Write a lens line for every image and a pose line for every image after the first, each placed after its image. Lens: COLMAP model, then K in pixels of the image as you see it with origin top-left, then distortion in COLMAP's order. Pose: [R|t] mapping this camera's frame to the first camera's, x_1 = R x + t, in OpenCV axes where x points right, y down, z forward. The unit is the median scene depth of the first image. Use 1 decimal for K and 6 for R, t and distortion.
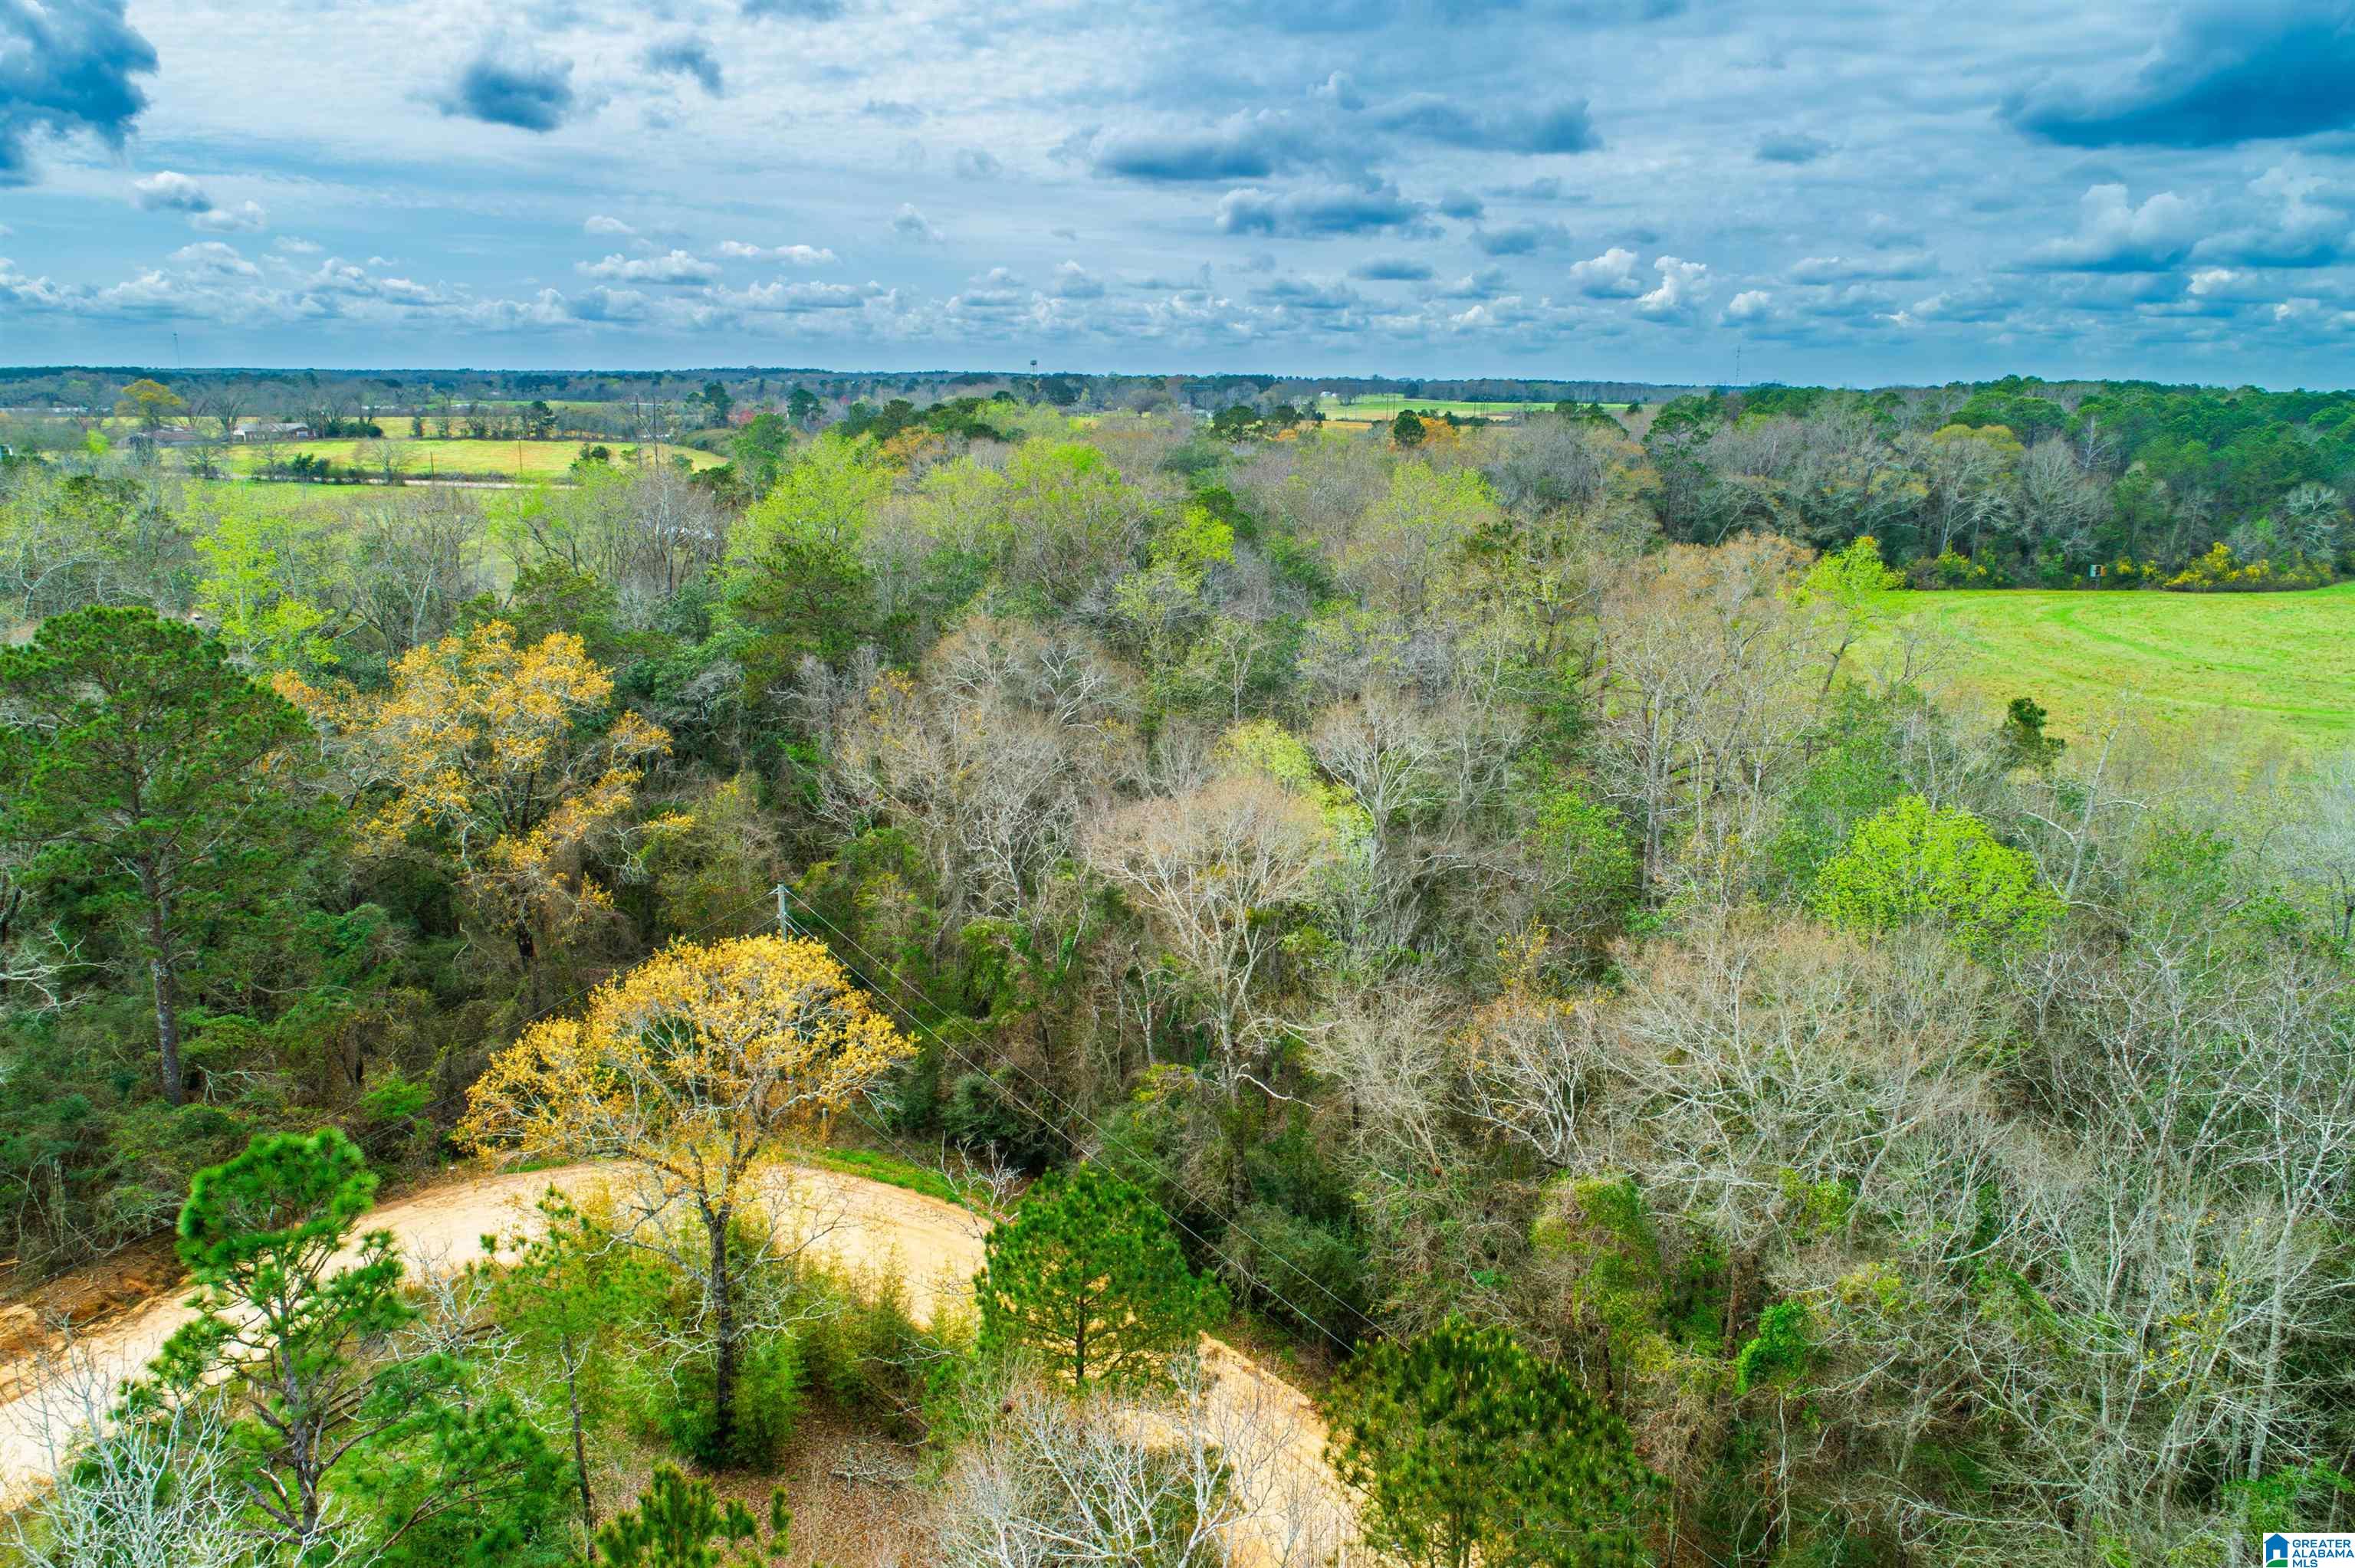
lens RADIAL K [[1661.1, 0, 1178.3], [0, 1661.1, 779.6], [0, 0, 1]] dist [-0.004069, 0.012980]
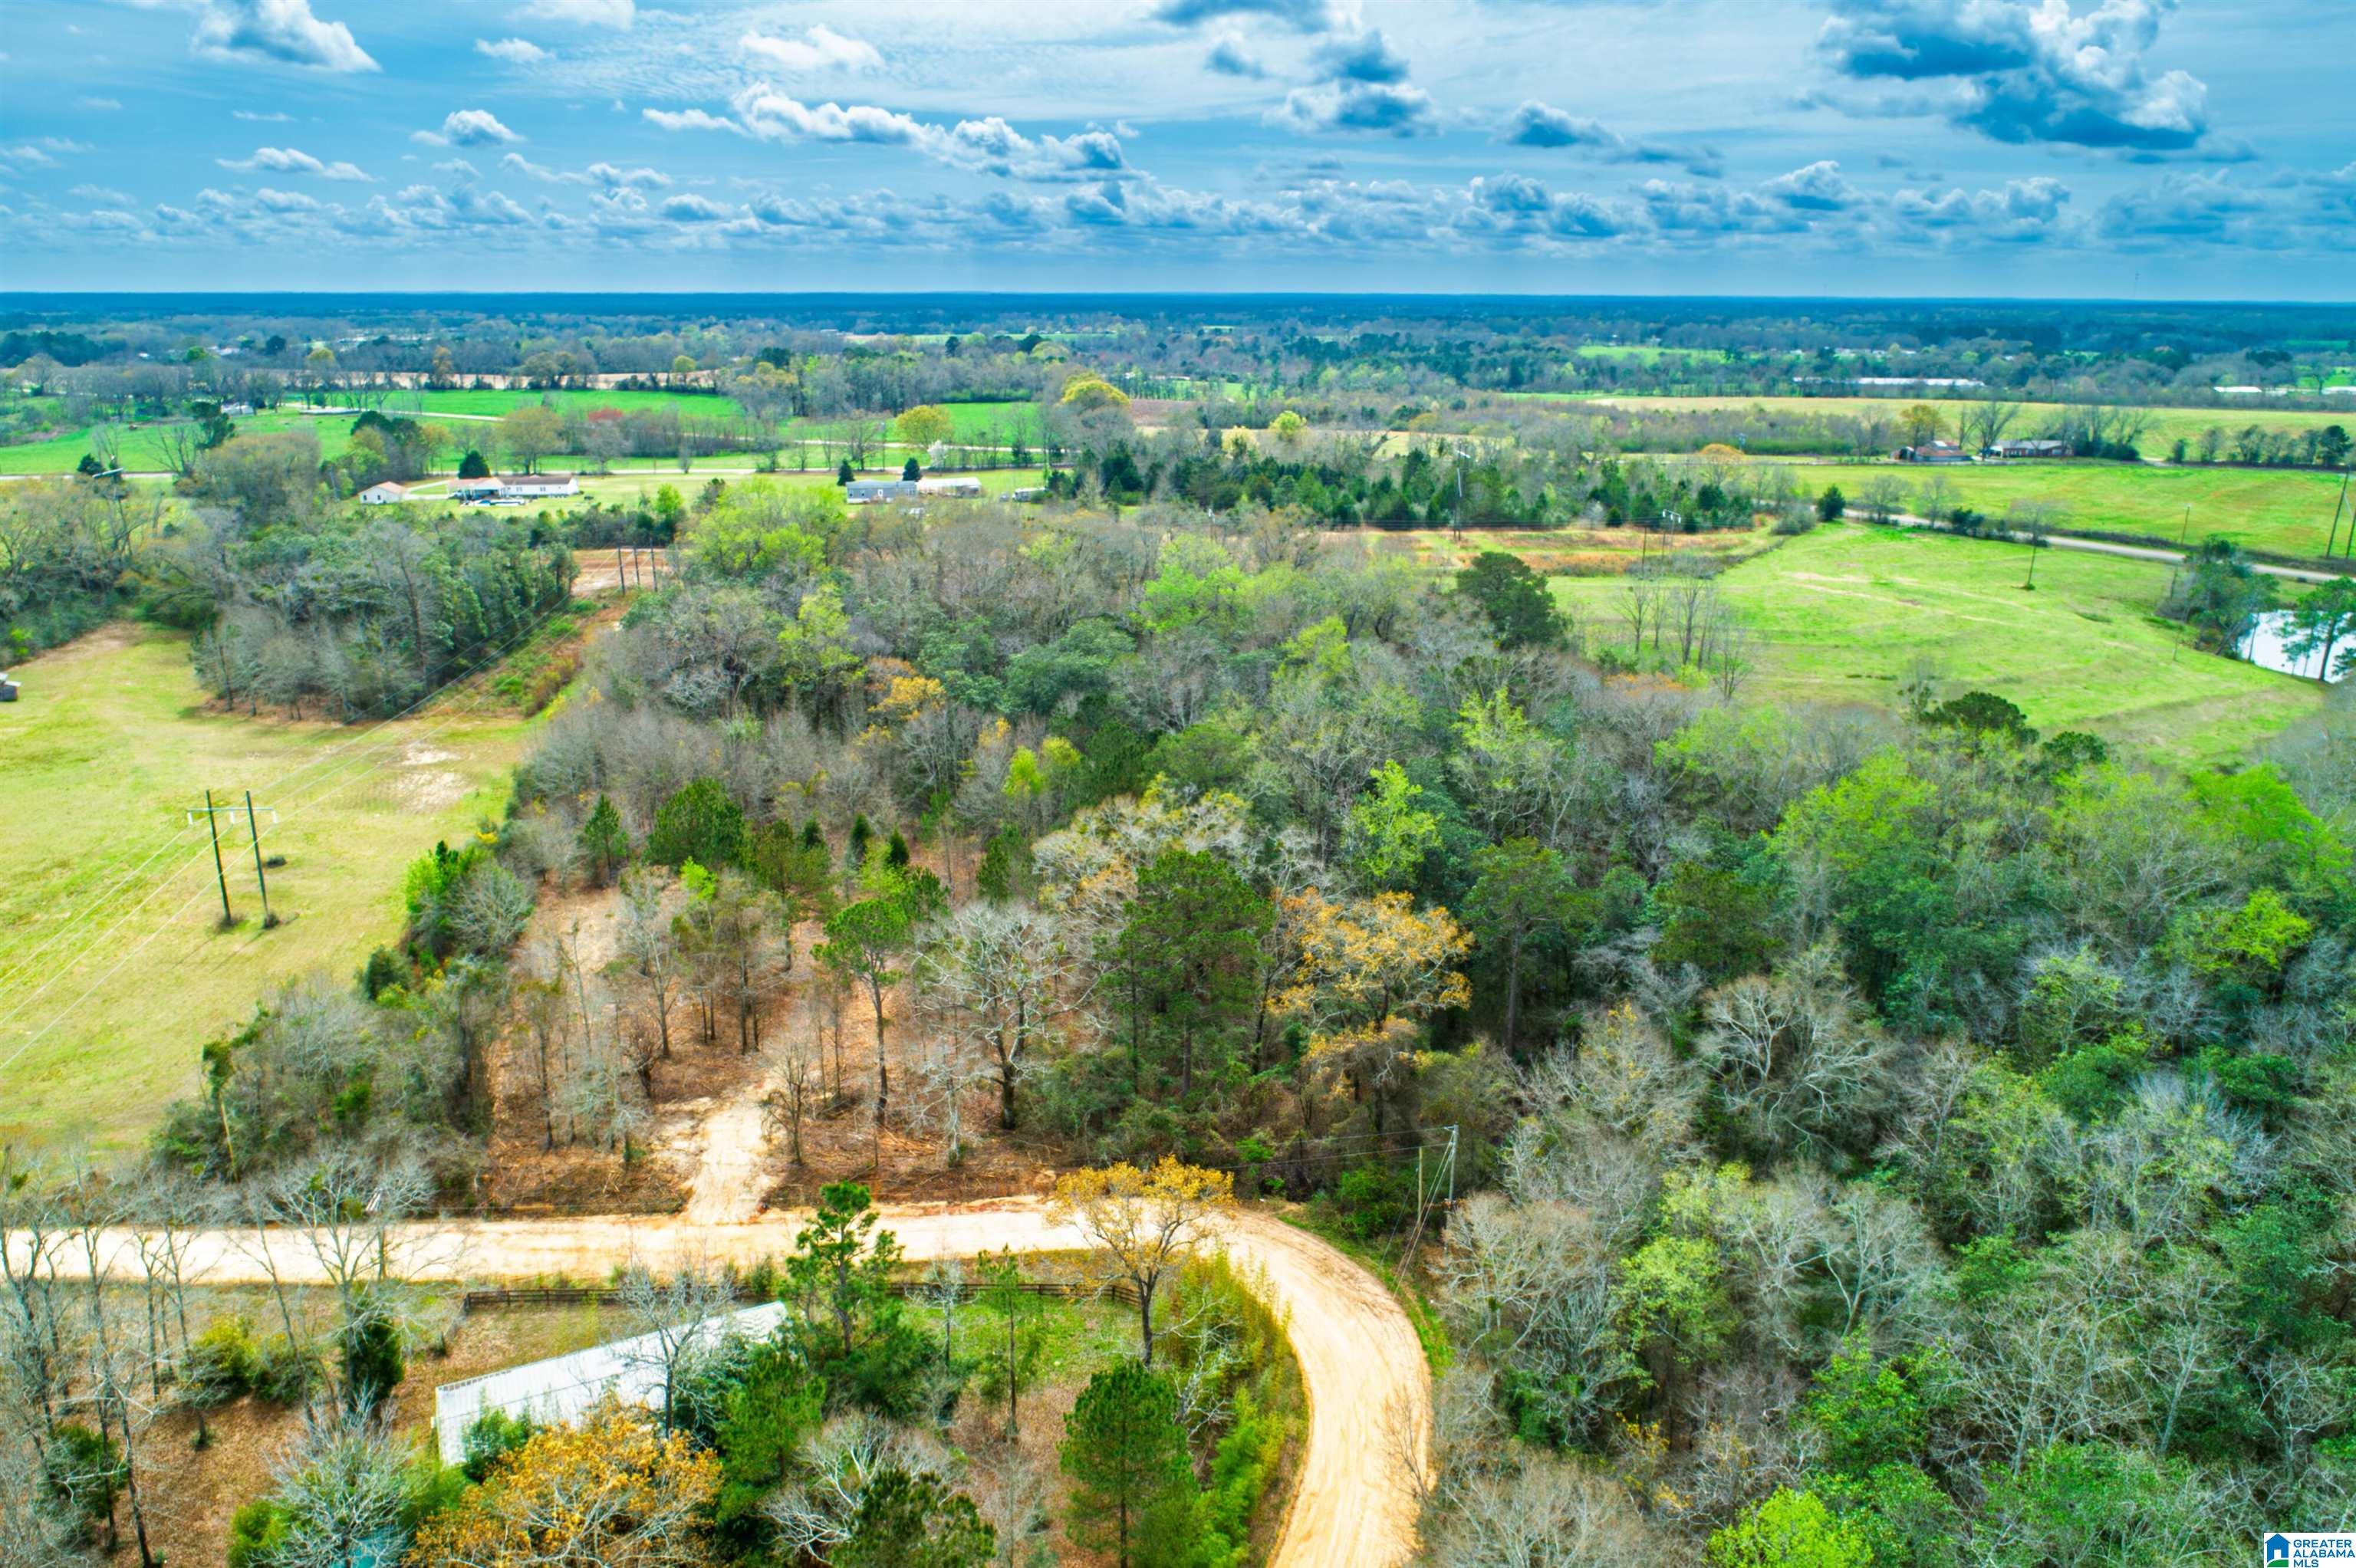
lens RADIAL K [[1629.5, 0, 1179.3], [0, 1629.5, 780.7], [0, 0, 1]] dist [-0.001828, 0.011139]
pose [[0.494979, 0.249142, -0.832421, 0.780416], [-0.206770, 0.964264, 0.165652, -0.426557], [0.843944, 0.090126, 0.528805, -0.019758]]
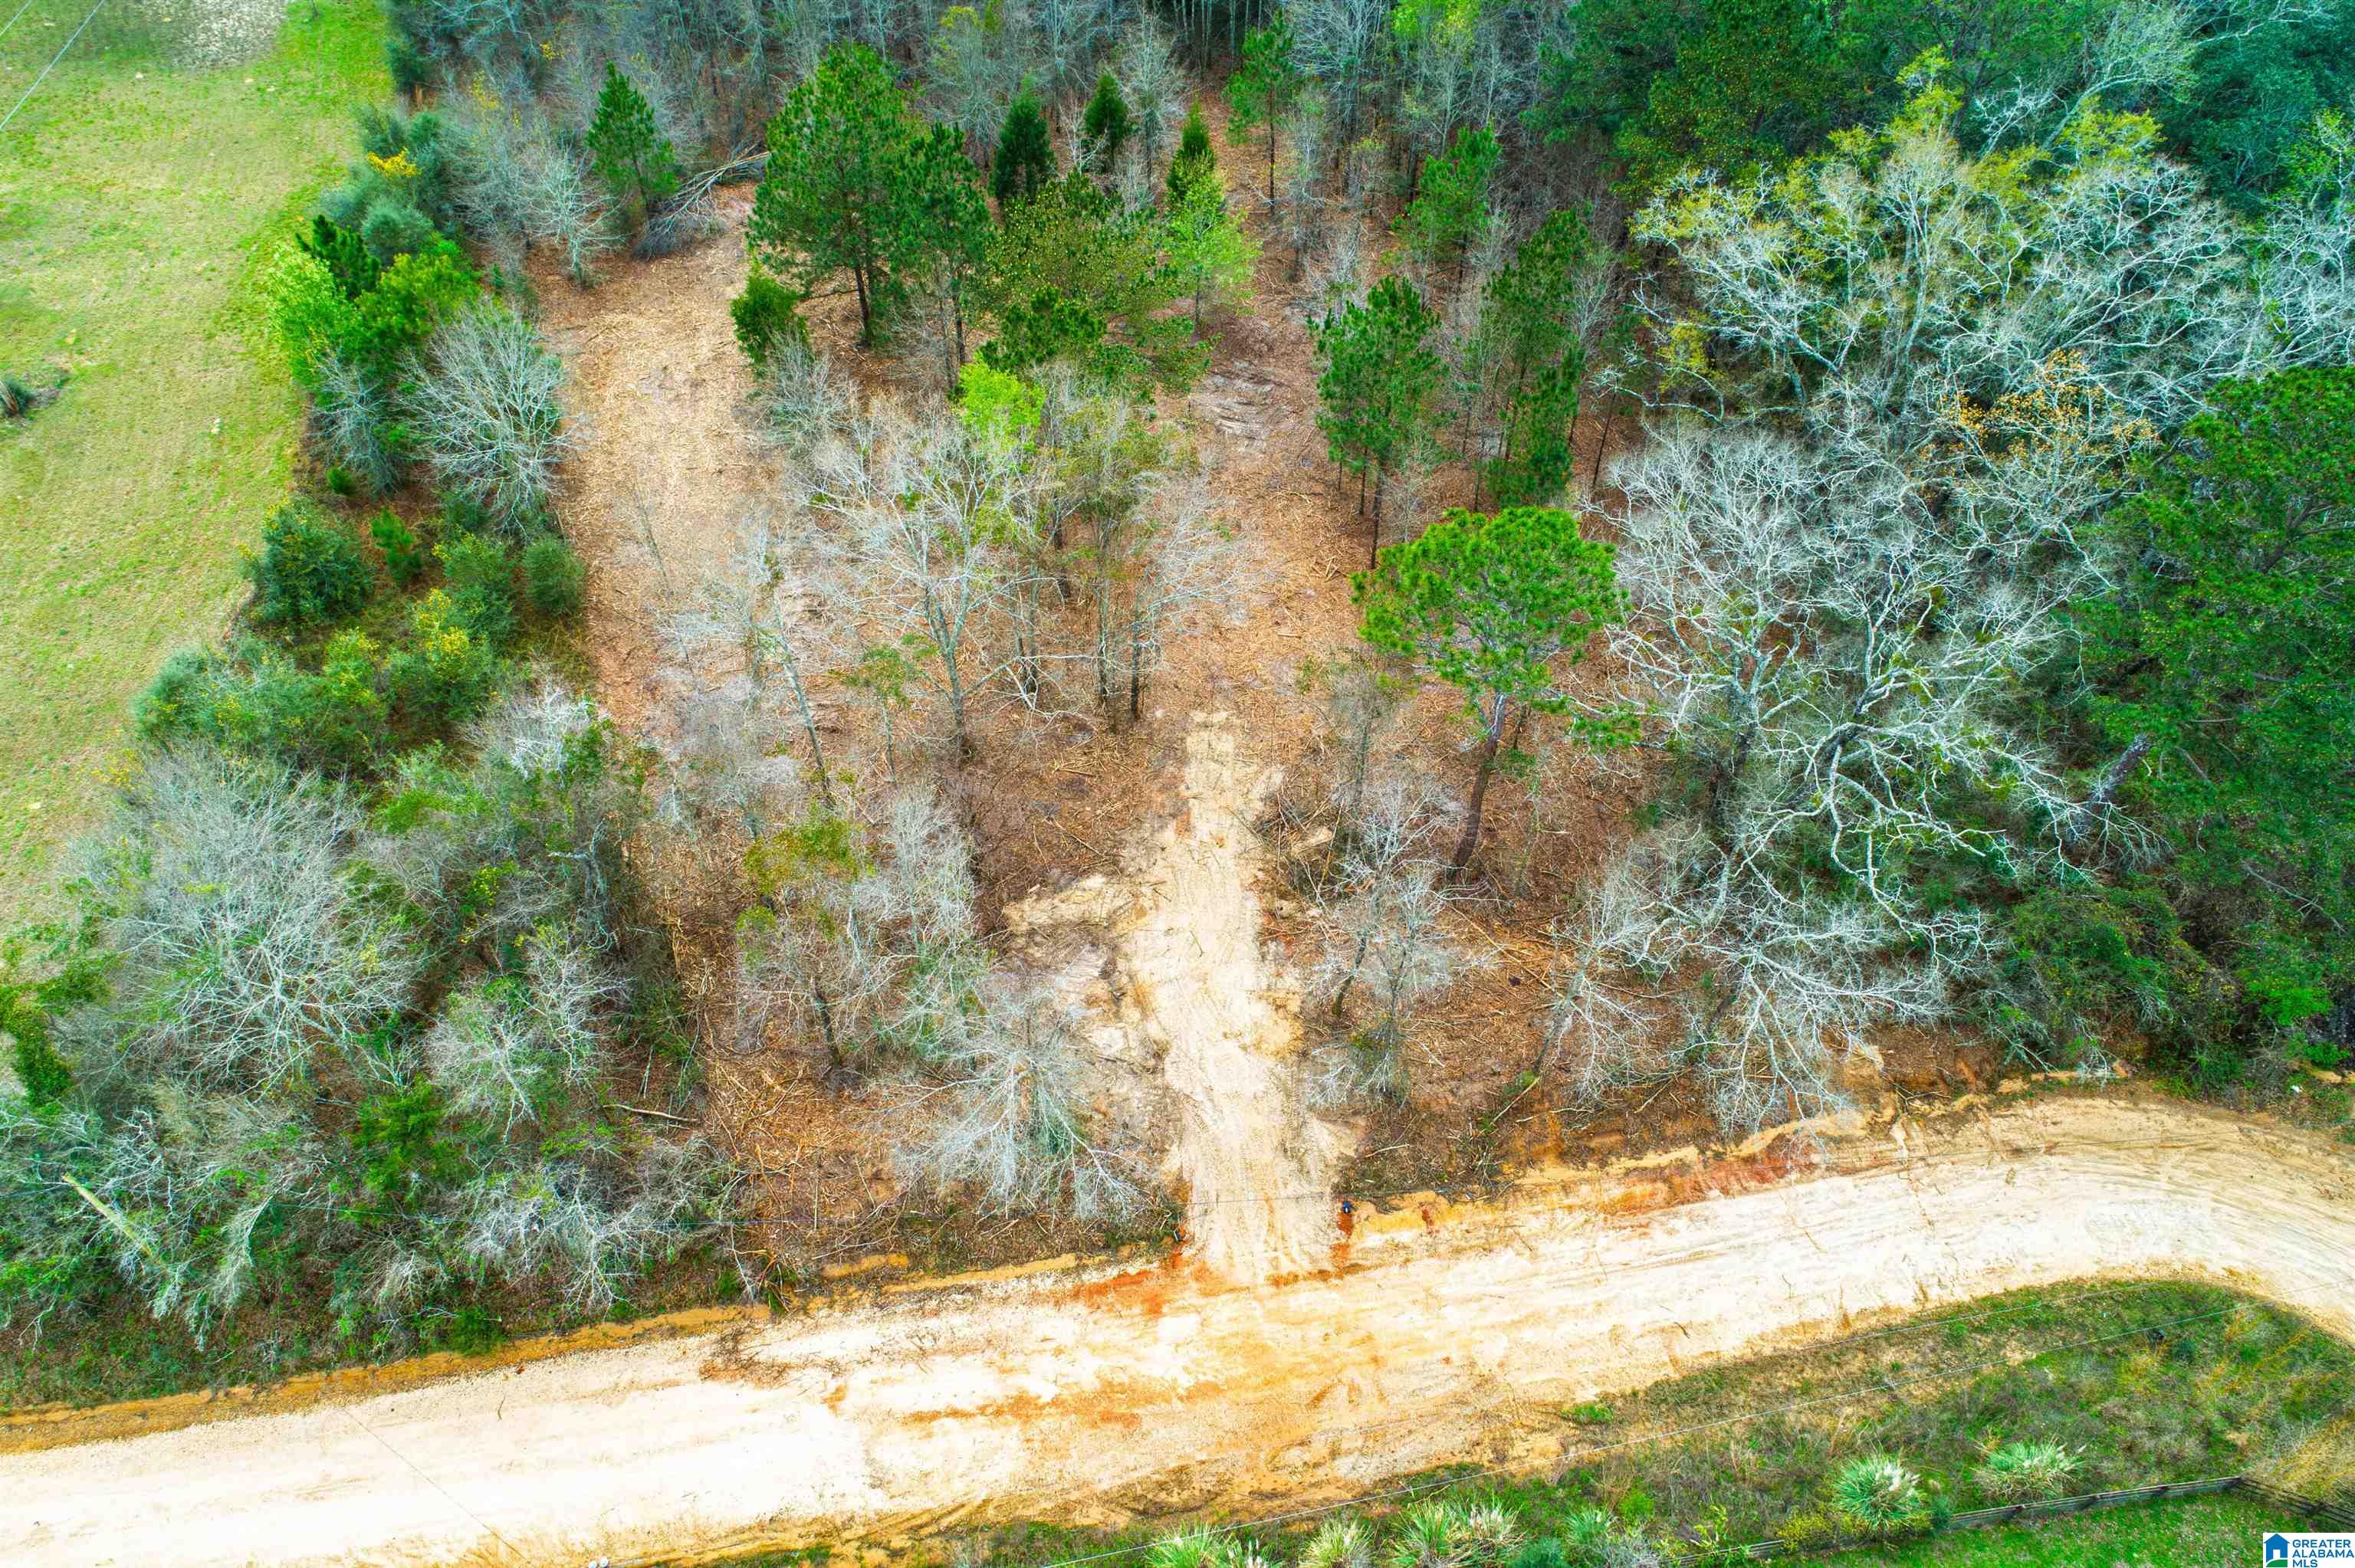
lens RADIAL K [[1604.4, 0, 1177.4], [0, 1604.4, 786.2], [0, 0, 1]] dist [0.004085, 0.006760]
pose [[0.557710, 0.628335, -0.542360, -0.377123], [-0.205901, 0.737723, 0.642938, -0.285245], [0.804092, -0.246901, 0.540810, 0.099990]]
